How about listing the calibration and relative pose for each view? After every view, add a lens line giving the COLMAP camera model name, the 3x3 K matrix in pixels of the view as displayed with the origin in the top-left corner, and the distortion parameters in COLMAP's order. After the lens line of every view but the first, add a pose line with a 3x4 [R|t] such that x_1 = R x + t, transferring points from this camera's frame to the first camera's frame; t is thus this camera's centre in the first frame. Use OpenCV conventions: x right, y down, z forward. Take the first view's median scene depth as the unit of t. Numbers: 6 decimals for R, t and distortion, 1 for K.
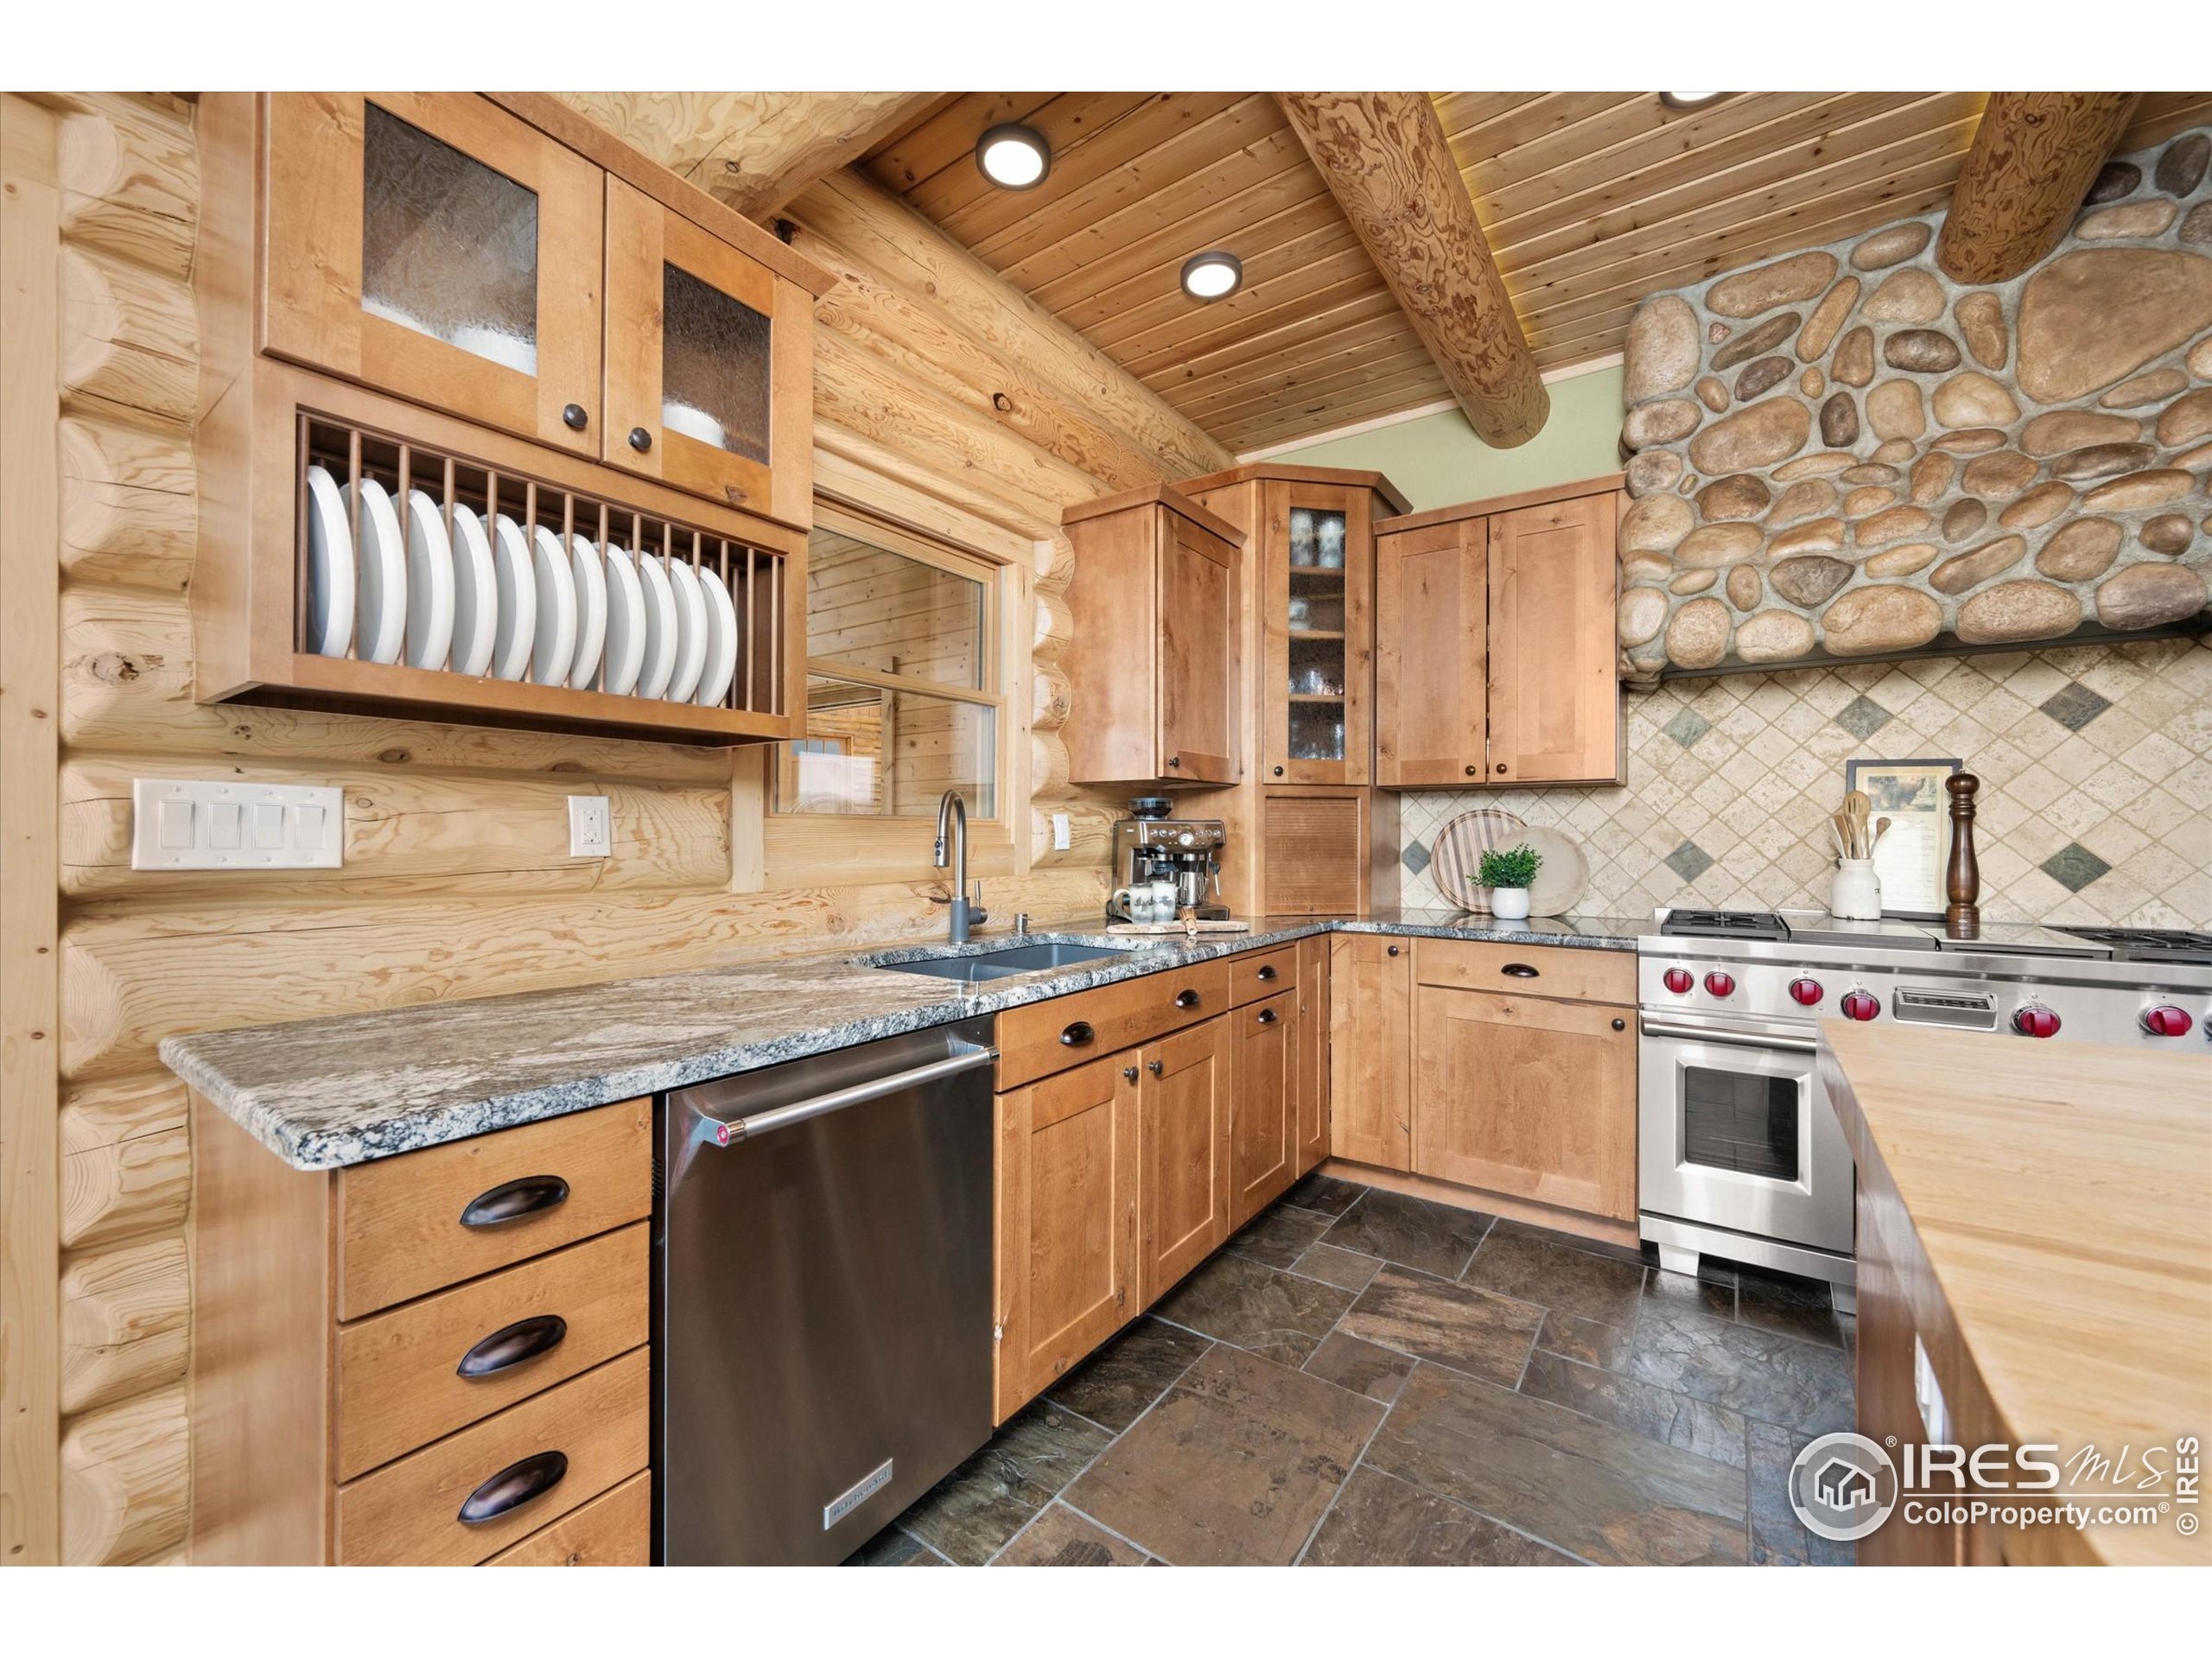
lens RADIAL K [[869.3, 0, 1109.3], [0, 869.3, 824.2], [0, 0, 1]] dist [0.001489, 0.000833]
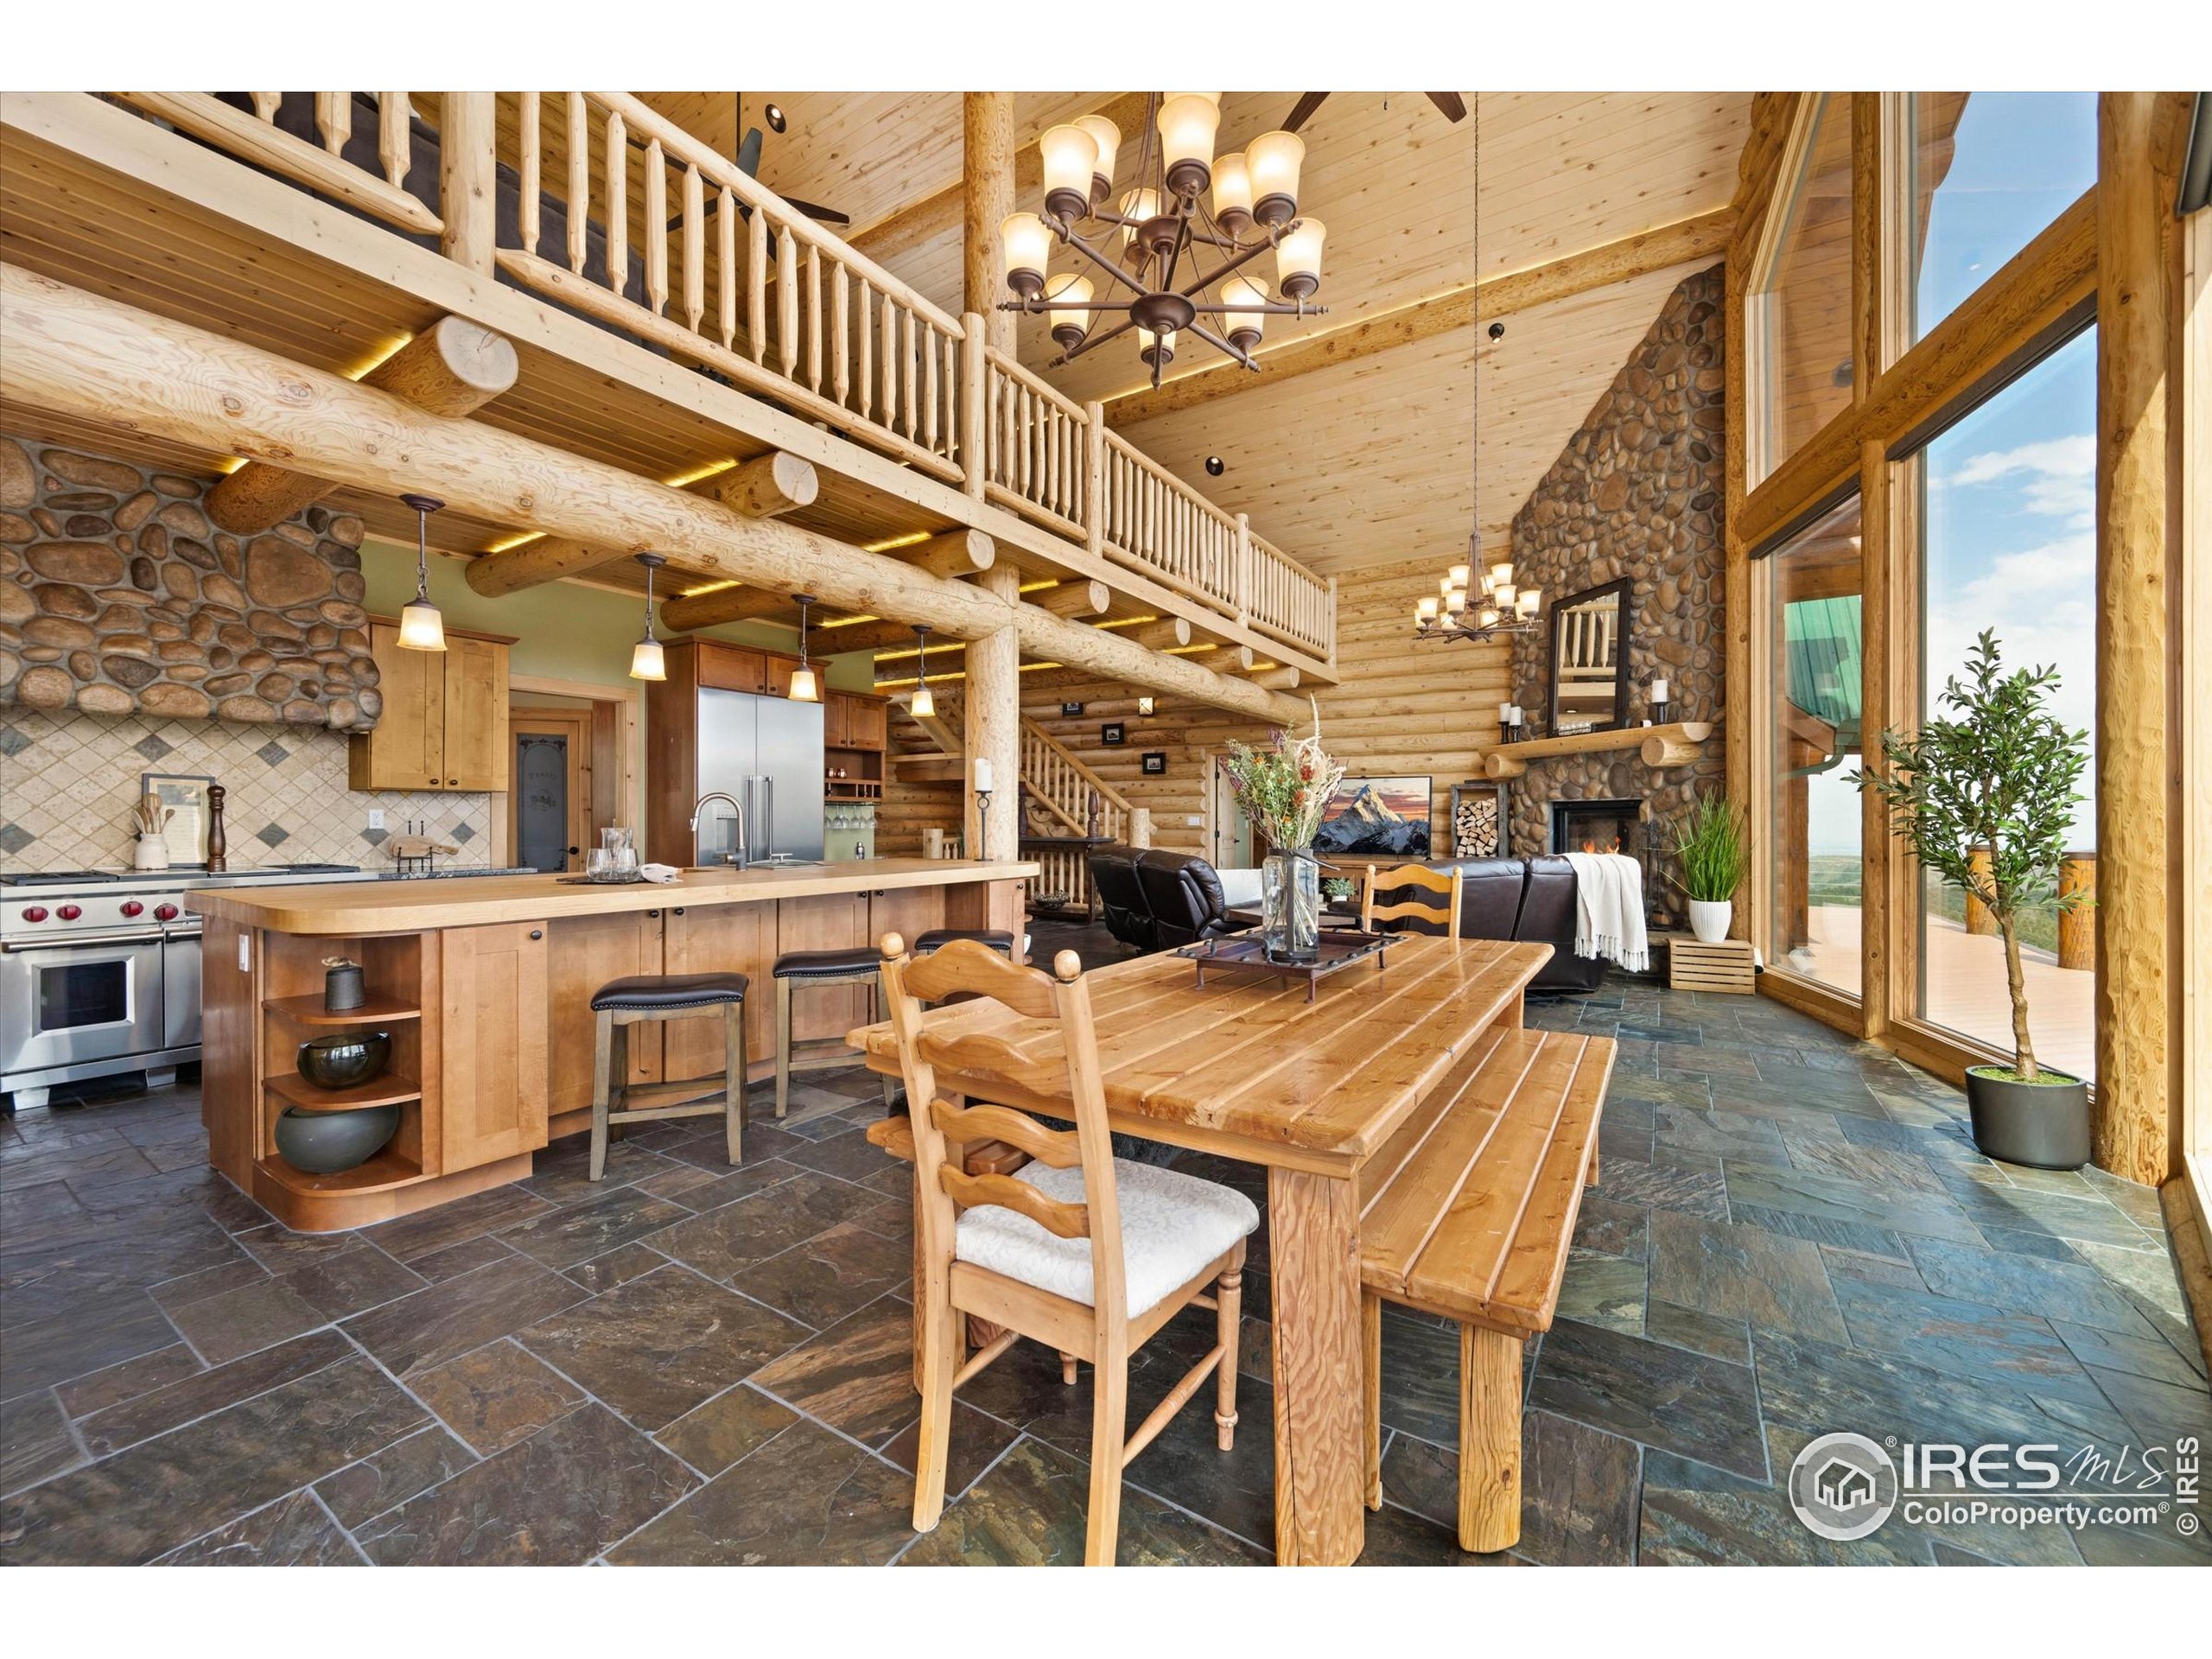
lens RADIAL K [[869.3, 0, 1109.3], [0, 869.3, 824.2], [0, 0, 1]] dist [0.001489, 0.000833]
pose [[-0.036651, -0.009718, 0.999281, -0.945324], [-0.012705, 0.999876, 0.009258, -0.018460], [-0.999247, -0.012357, -0.036770, -0.831629]]
